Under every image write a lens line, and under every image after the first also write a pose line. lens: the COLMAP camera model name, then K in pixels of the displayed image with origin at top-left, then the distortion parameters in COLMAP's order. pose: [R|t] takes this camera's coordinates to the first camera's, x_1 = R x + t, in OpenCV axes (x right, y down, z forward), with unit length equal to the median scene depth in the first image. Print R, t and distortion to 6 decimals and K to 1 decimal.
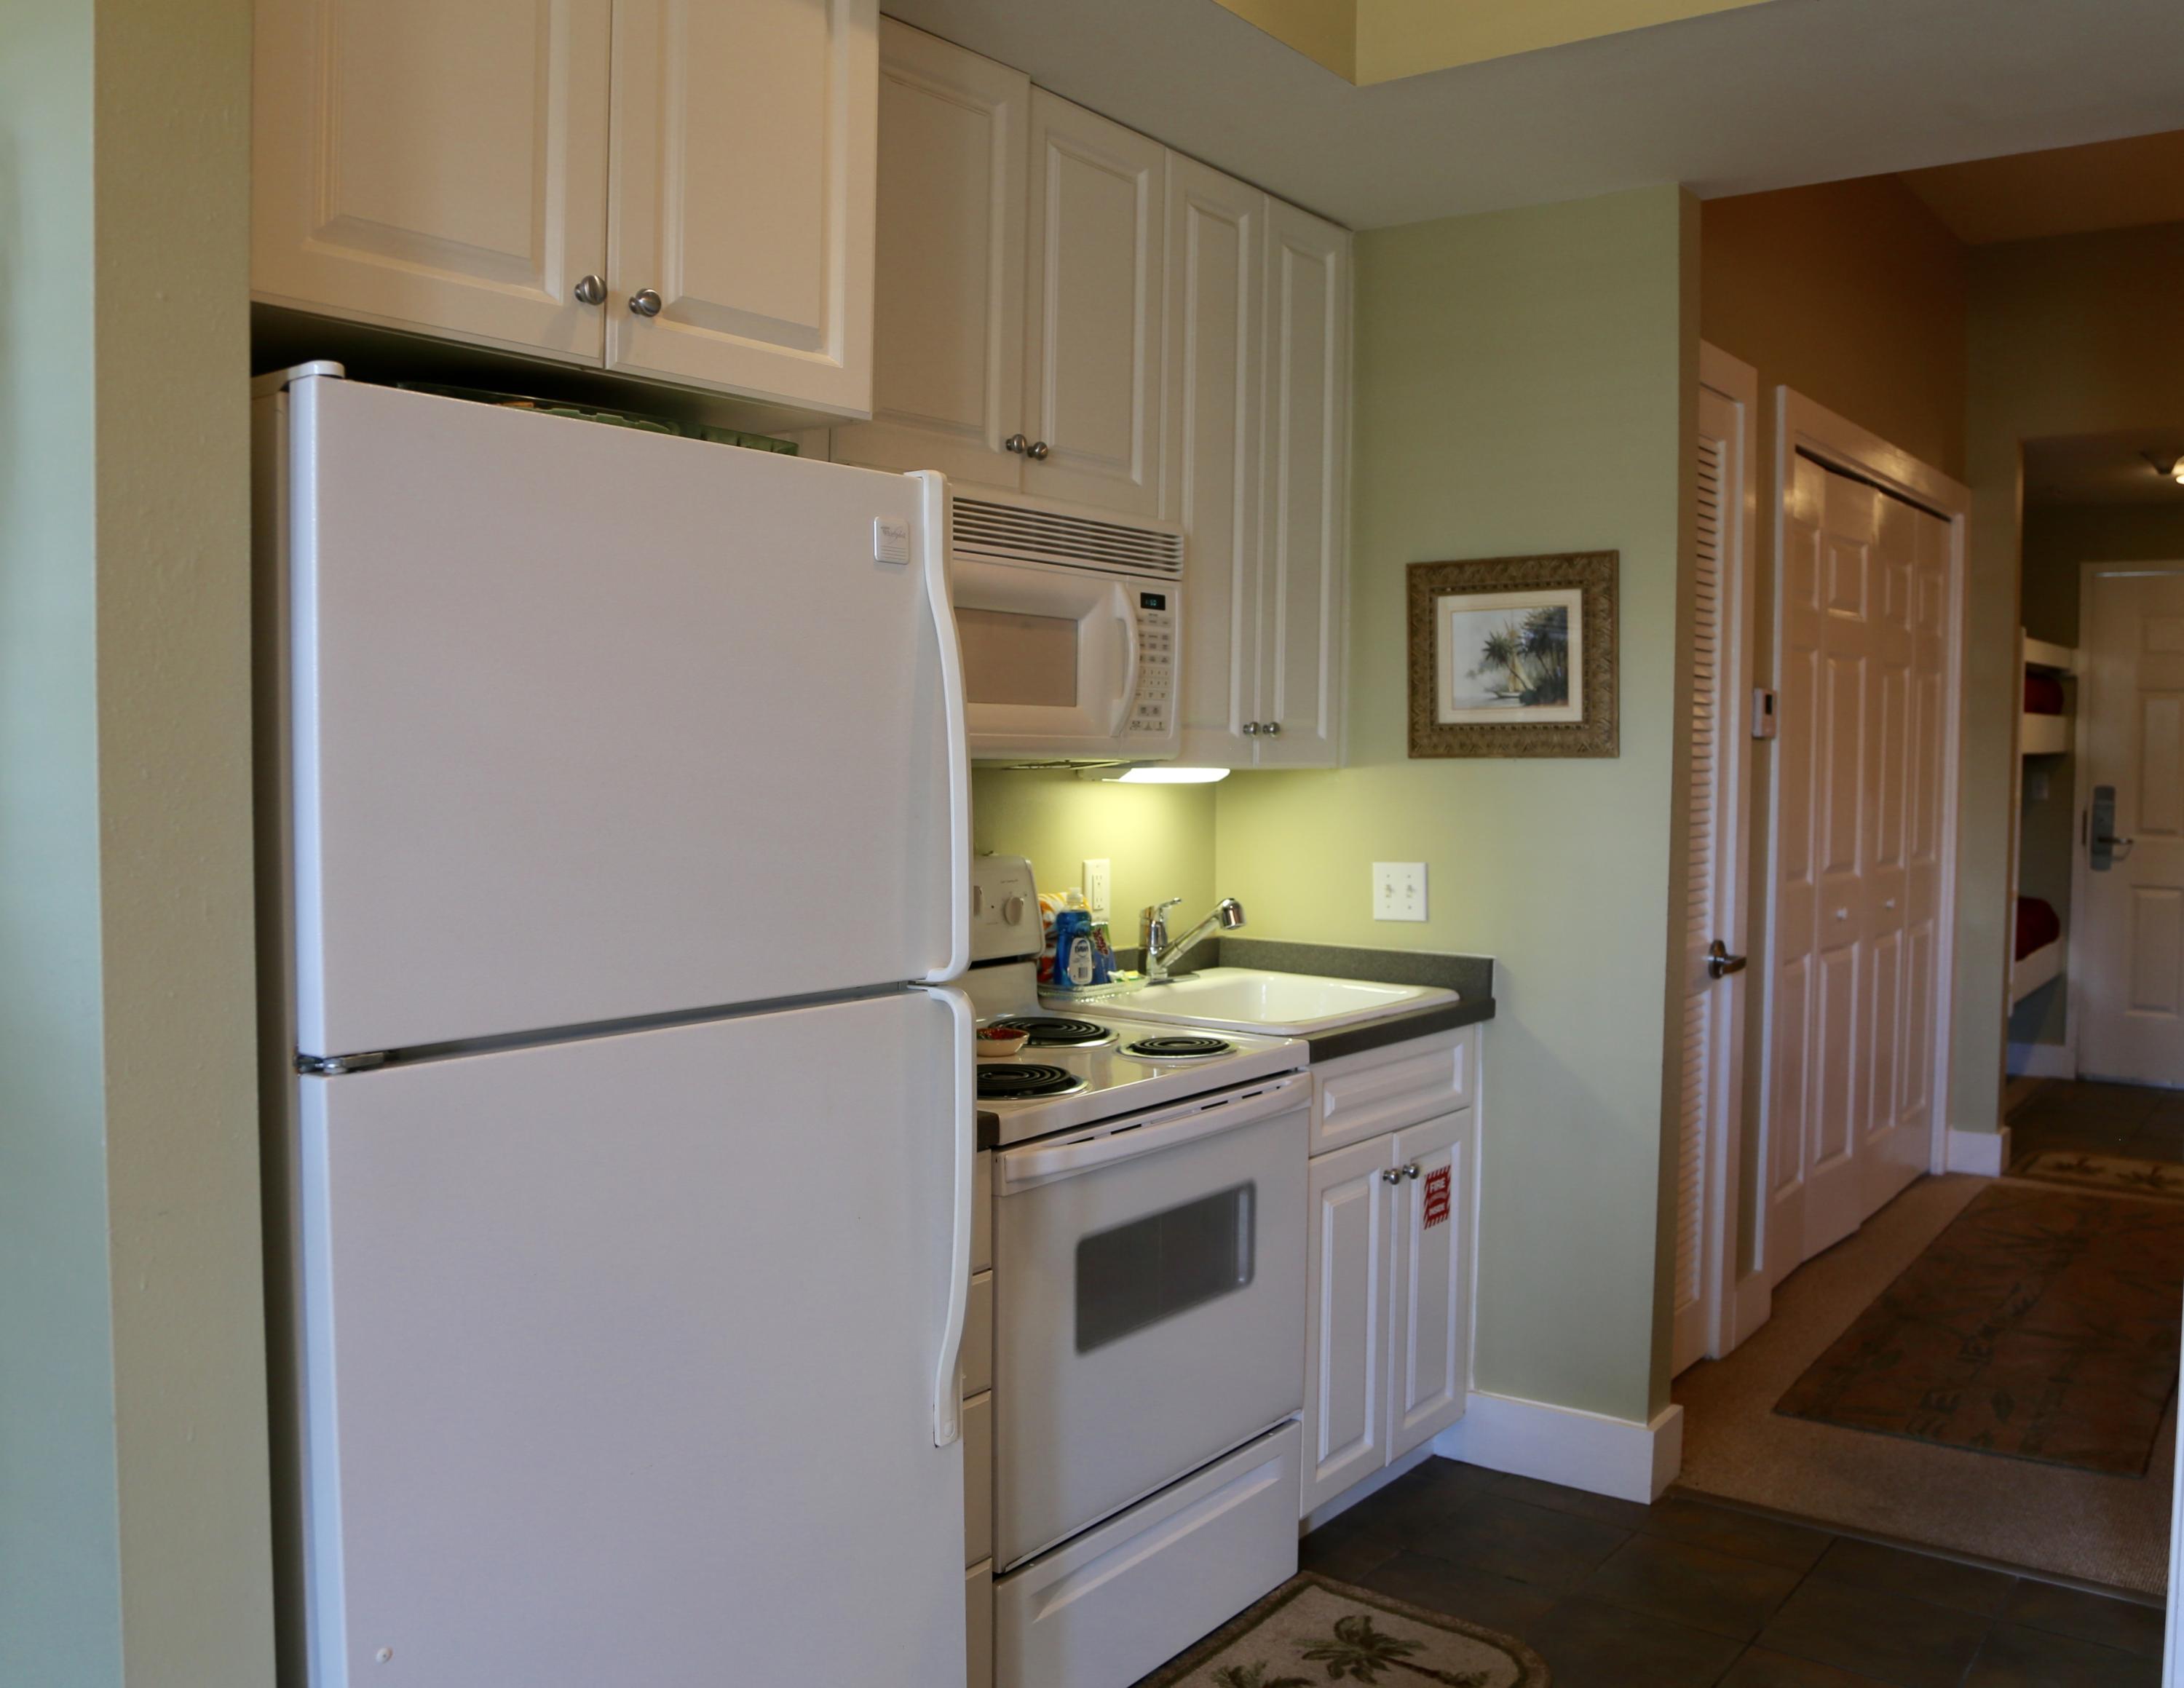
lens RADIAL K [[1858.8, 0, 1091.6], [0, 1858.8, 833.4], [0, 0, 1]] dist [-0.079762, 0.006571]
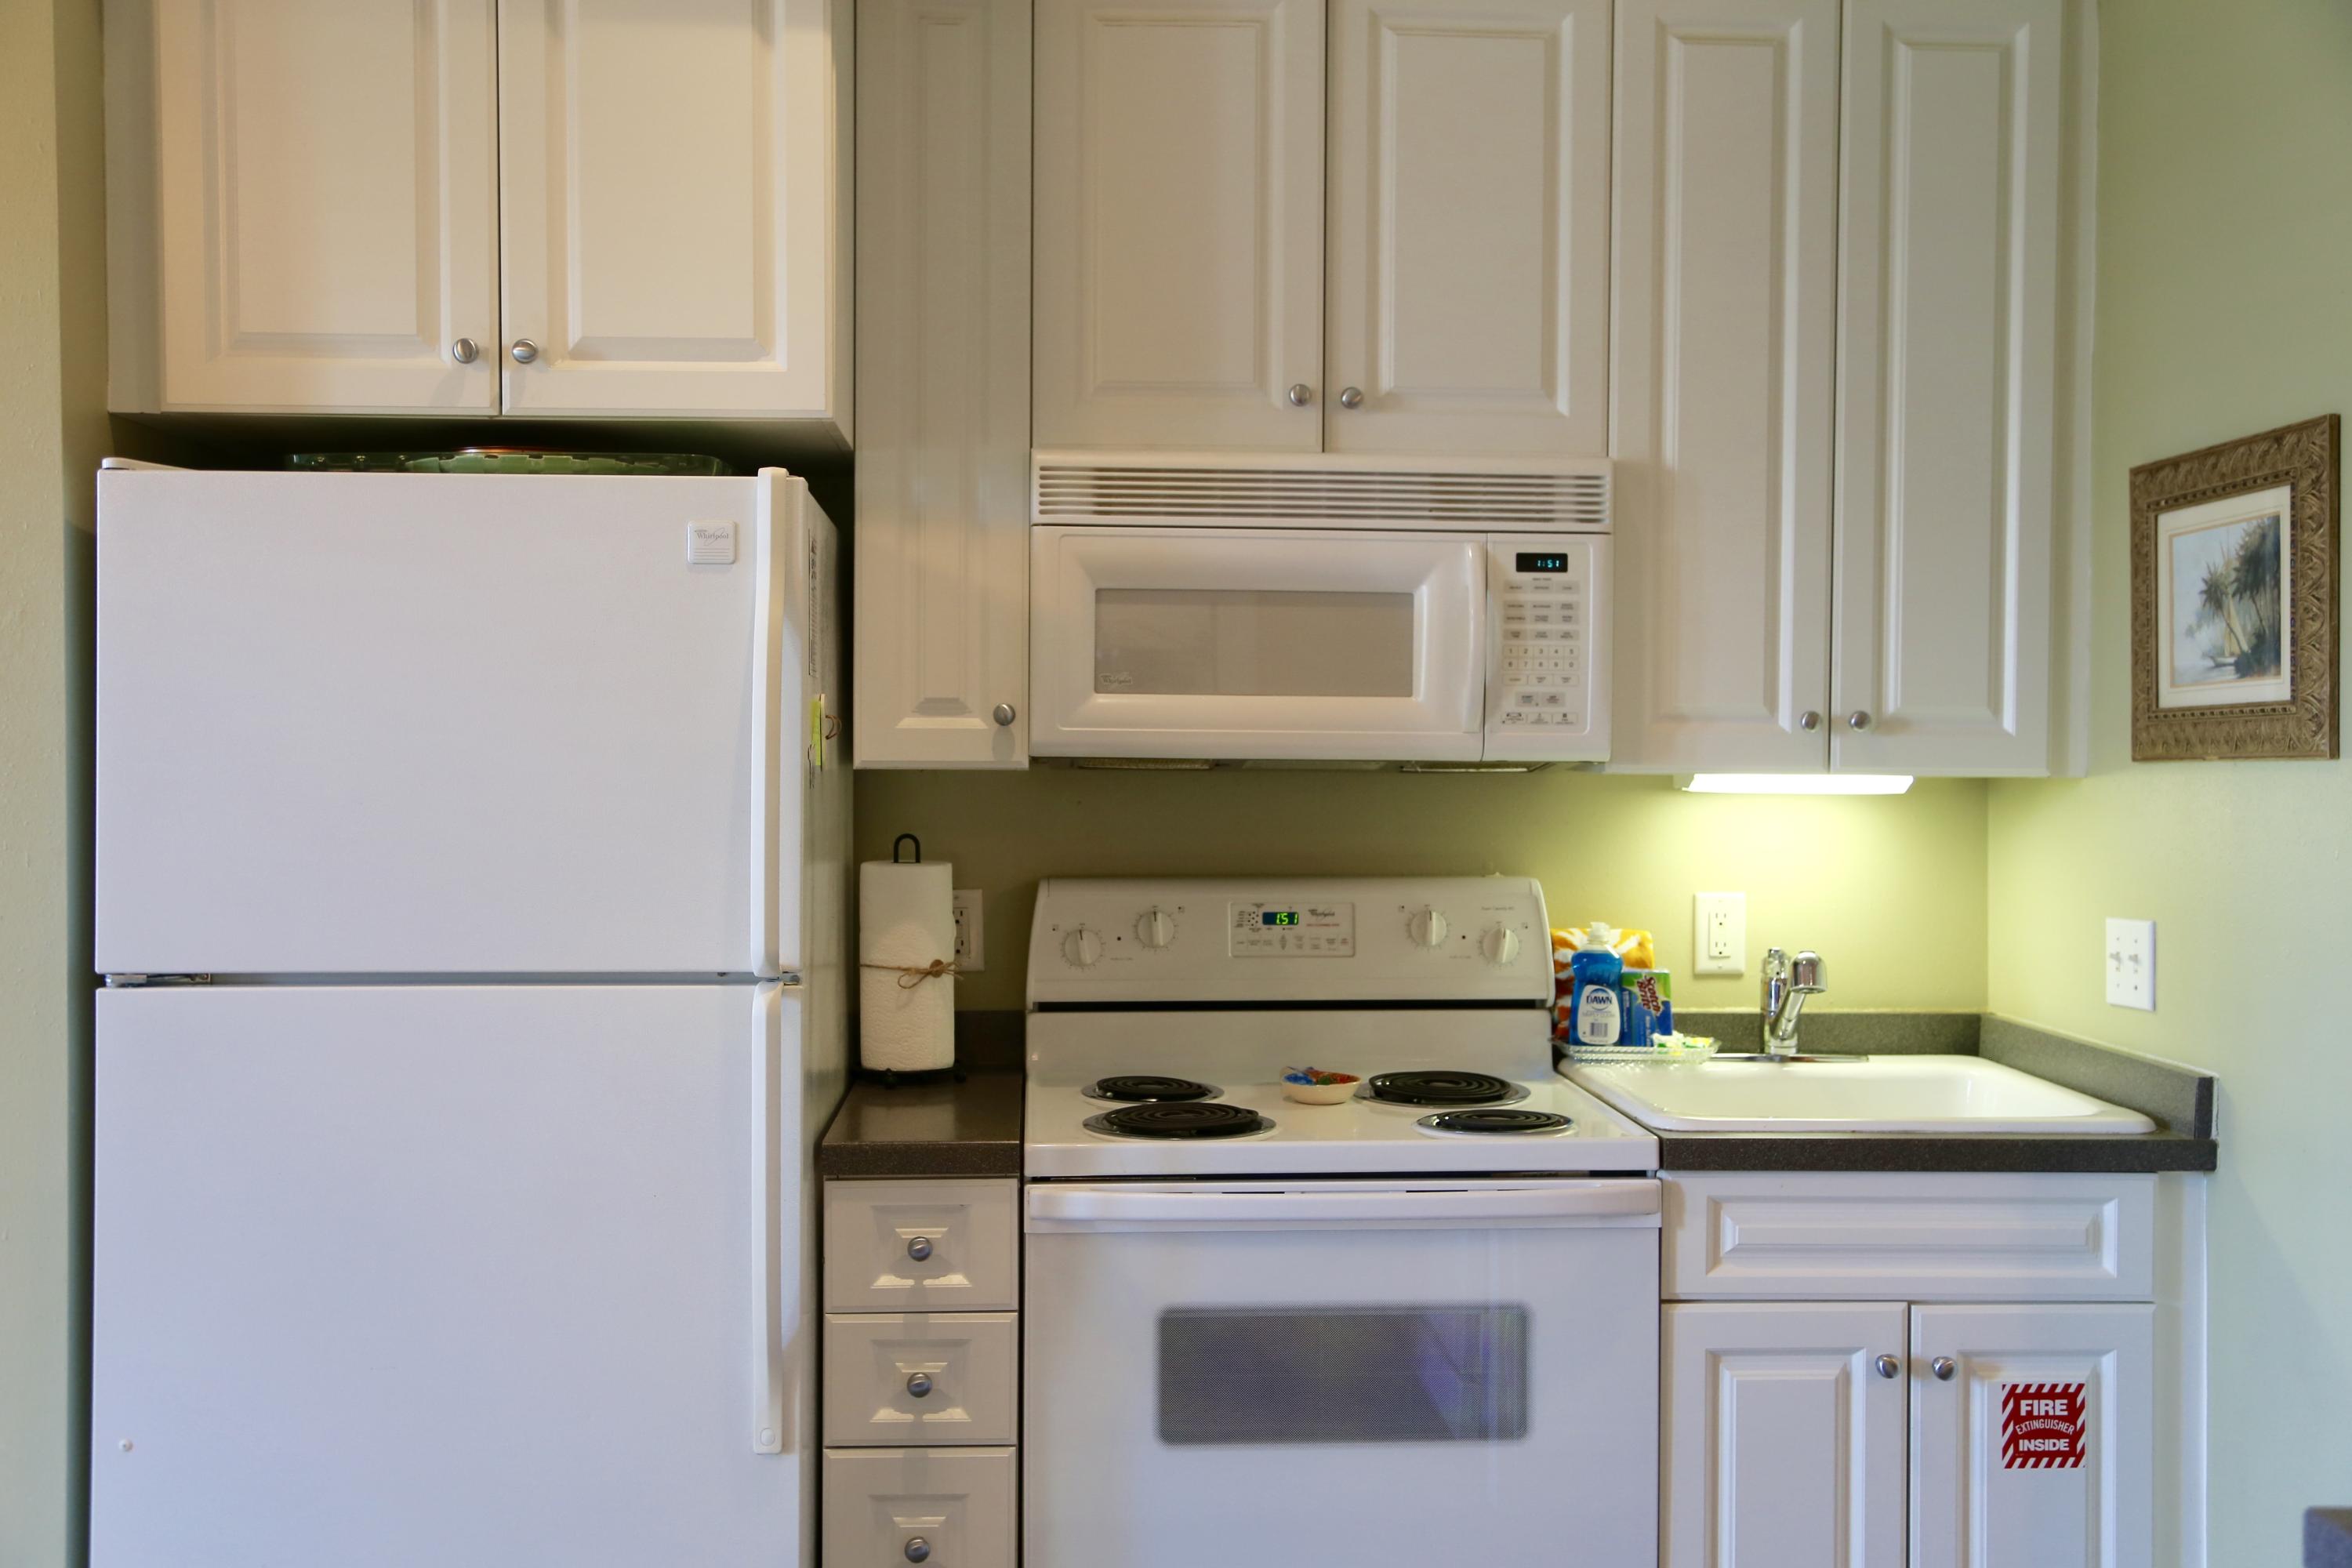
lens RADIAL K [[2206.7, 0, 1175.7], [0, 2206.7, 780.2], [0, 0, 1]] dist [0.017682, 0.000000]
pose [[0.641402, 0.007622, -0.767167, 0.606435], [-0.035610, 0.999169, -0.019846, -0.006550], [0.766378, 0.040048, 0.641140, 0.252142]]
